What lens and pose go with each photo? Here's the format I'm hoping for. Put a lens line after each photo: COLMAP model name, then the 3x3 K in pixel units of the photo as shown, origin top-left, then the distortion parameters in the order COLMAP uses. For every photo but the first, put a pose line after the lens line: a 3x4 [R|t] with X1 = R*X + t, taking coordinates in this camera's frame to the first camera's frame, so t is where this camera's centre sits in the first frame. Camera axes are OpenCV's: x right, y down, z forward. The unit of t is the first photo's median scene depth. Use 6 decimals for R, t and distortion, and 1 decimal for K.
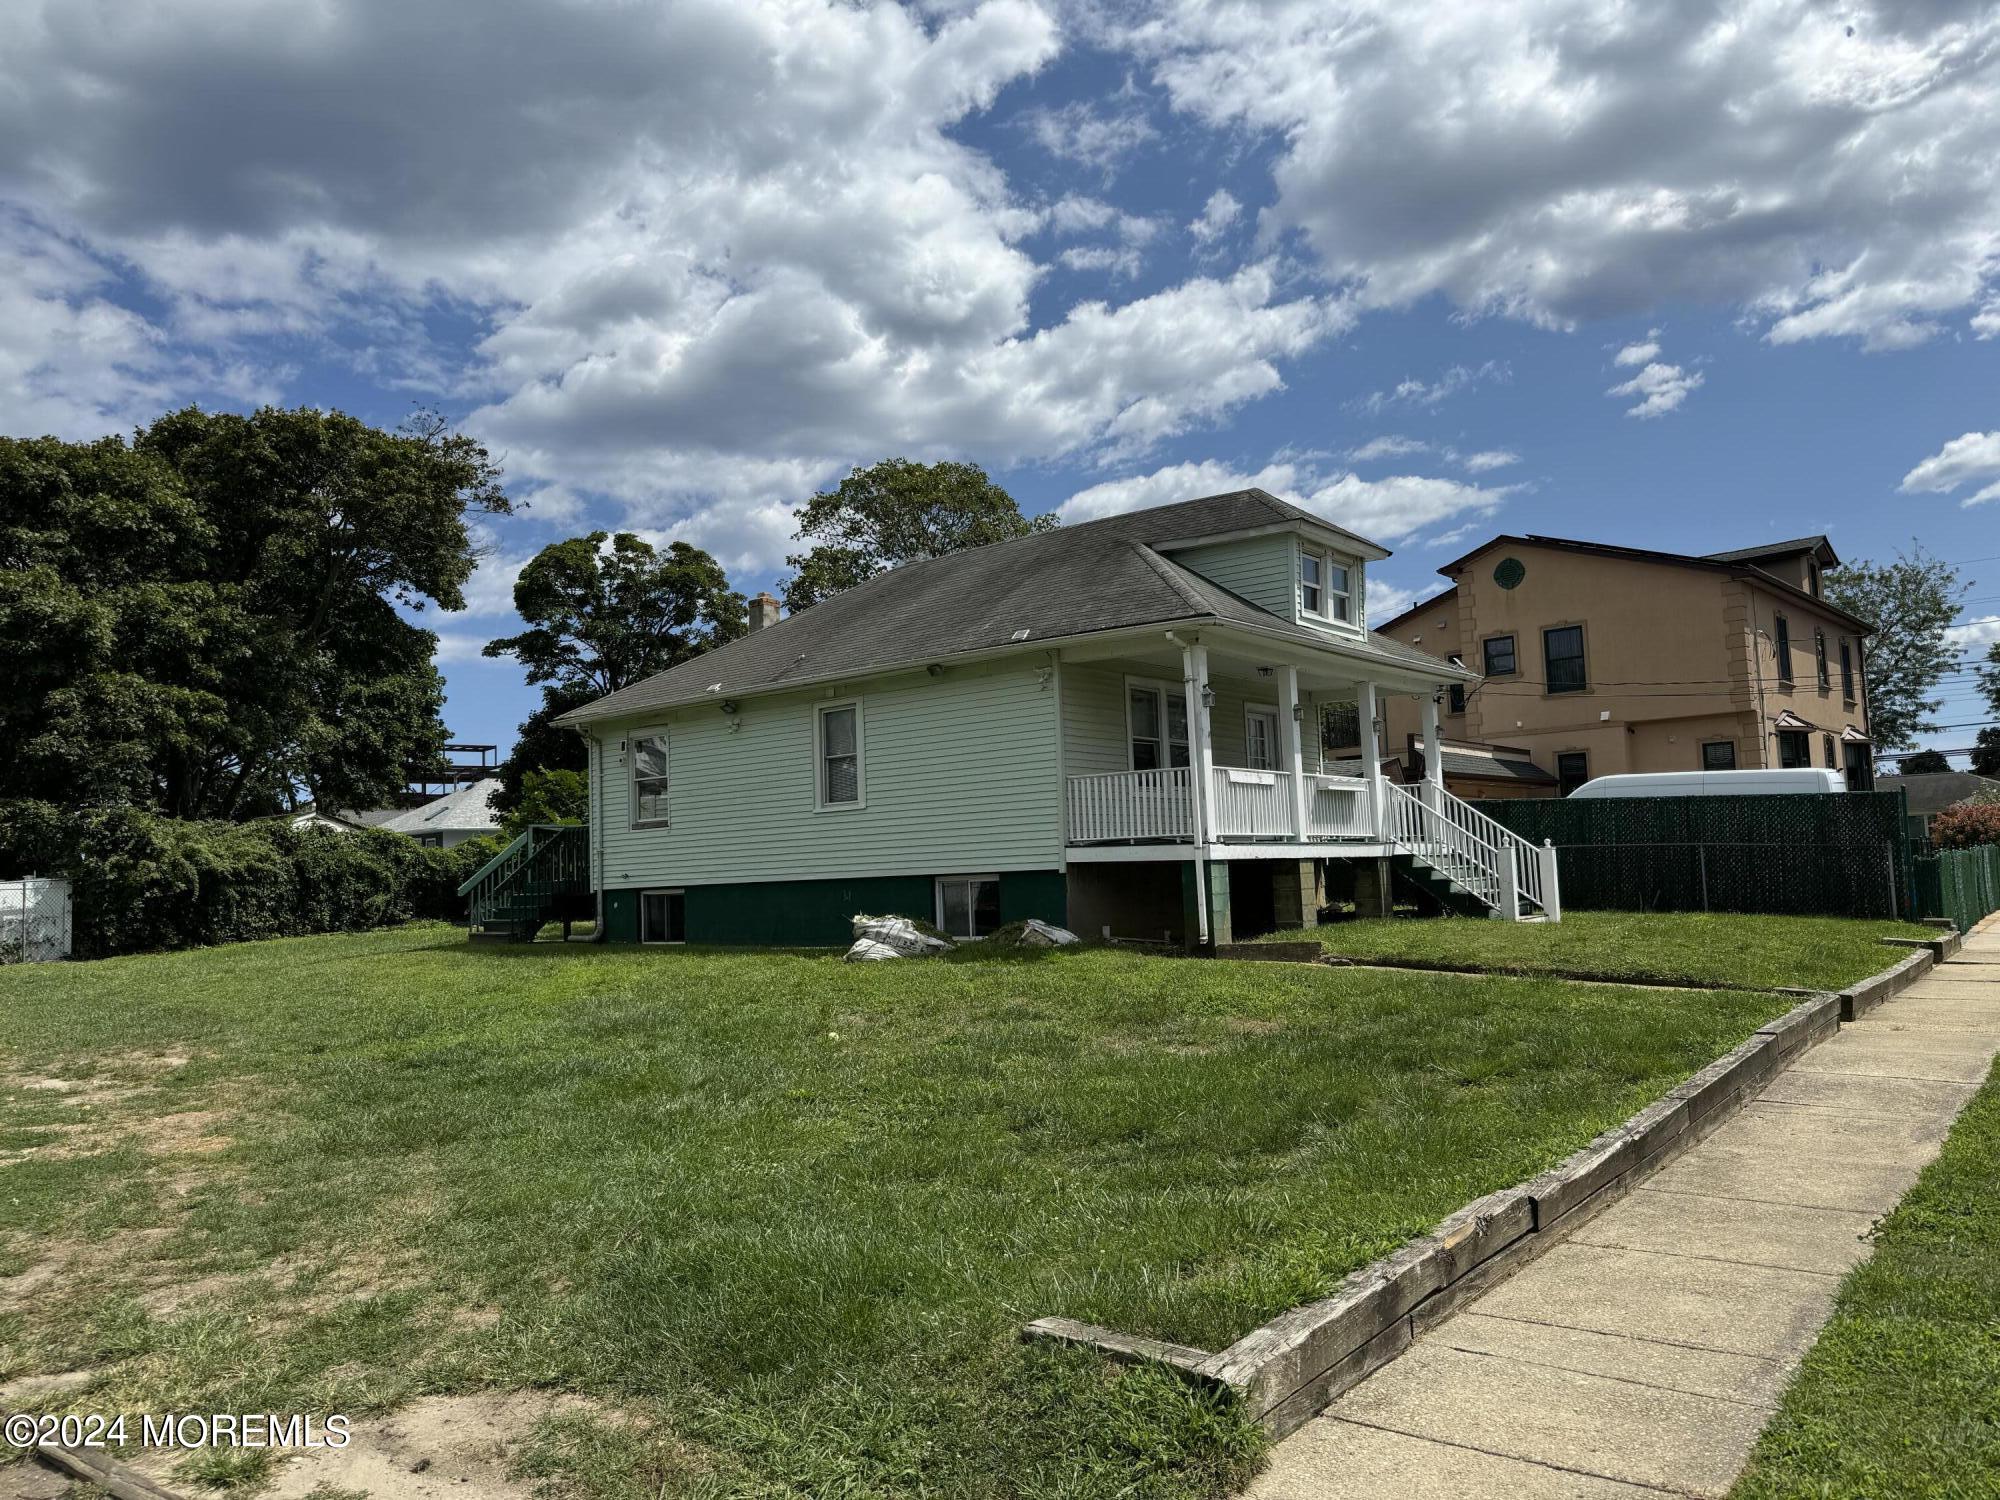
lens RADIAL K [[1421.7, 0, 1000.9], [0, 1421.7, 750.7], [0, 0, 1]] dist [0.011808, -0.000077]
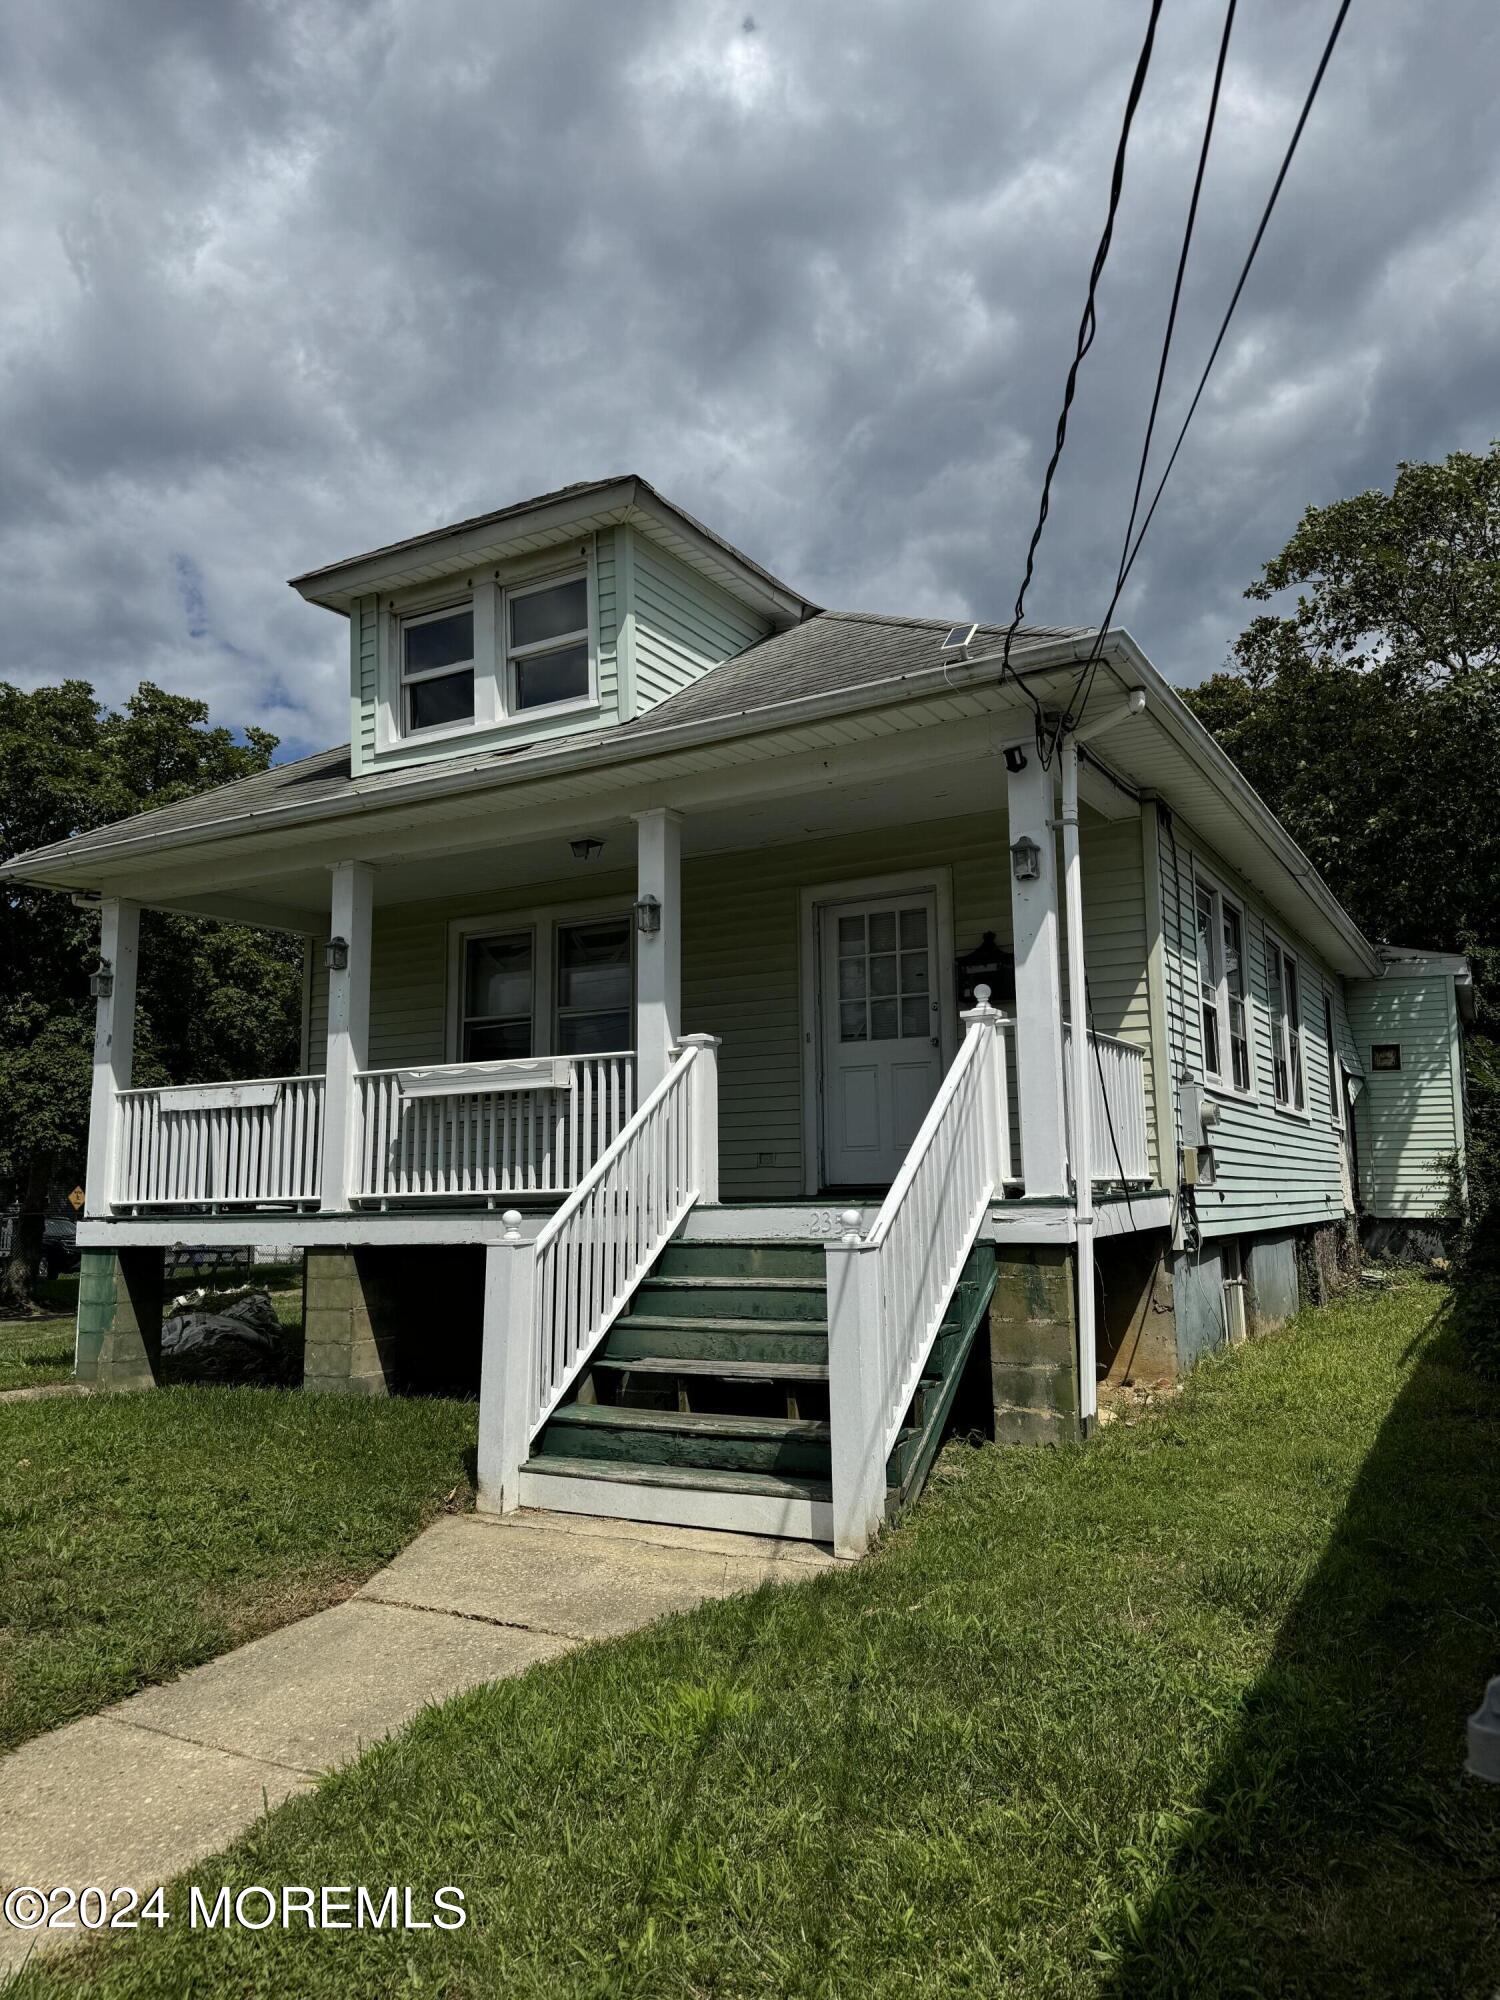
lens RADIAL K [[1421.7, 0, 753.6], [0, 1421.7, 997.8], [0, 0, 1]] dist [0.011808, -0.000077]
pose [[0.178766, -0.117220, -0.976884, 0.738487], [0.097675, 0.990087, -0.100931, 0.055040], [0.979031, -0.077374, 0.188443, 1.066375]]
